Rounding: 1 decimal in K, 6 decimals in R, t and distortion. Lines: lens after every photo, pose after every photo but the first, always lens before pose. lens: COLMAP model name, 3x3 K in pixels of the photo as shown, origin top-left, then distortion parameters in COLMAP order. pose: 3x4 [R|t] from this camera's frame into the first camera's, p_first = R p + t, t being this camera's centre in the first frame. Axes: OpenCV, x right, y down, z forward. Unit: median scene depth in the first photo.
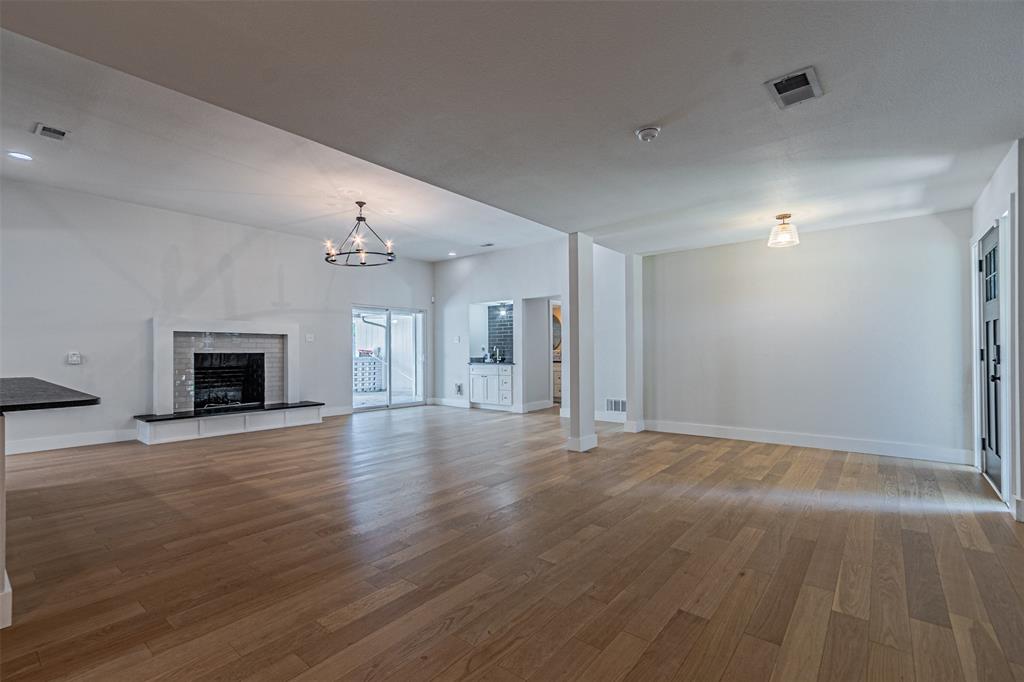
lens RADIAL K [[444.4, 0, 508.4], [0, 444.4, 346.8], [0, 0, 1]] dist [0.002285, 0.000017]
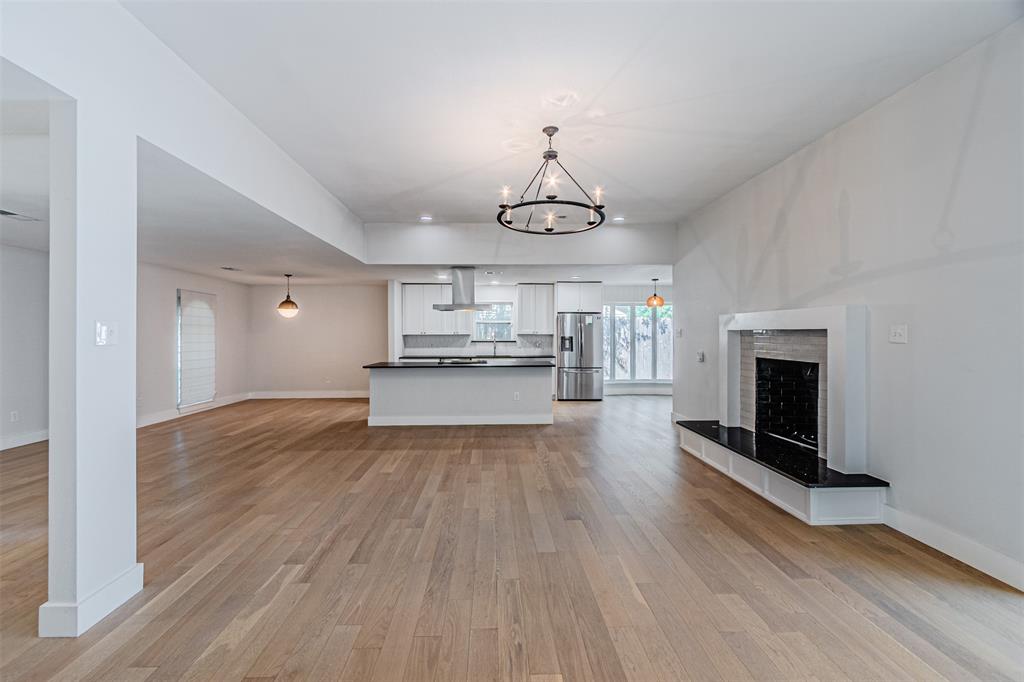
lens RADIAL K [[459.3, 0, 513.7], [0, 459.3, 332.7], [0, 0, 1]] dist [0.000581, -0.000134]
pose [[-0.752976, 0.003765, -0.658038, 0.096622], [0.011913, 0.999898, -0.007912, -0.020527], [0.657940, -0.013797, -0.752944, 1.000883]]
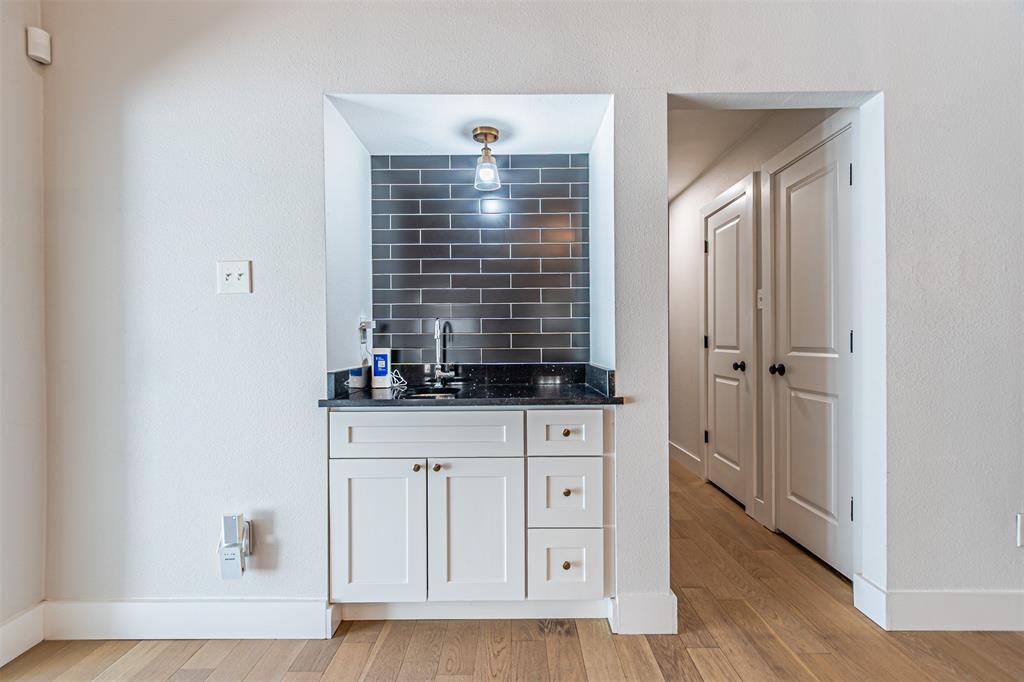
lens RADIAL K [[444.4, 0, 508.4], [0, 444.4, 346.8], [0, 0, 1]] dist [0.002285, 0.000017]
pose [[0.777087, -0.002099, 0.629390, -0.161804], [-0.006302, 0.999918, 0.011114, 0.011487], [-0.629362, -0.012603, 0.777010, 0.880473]]
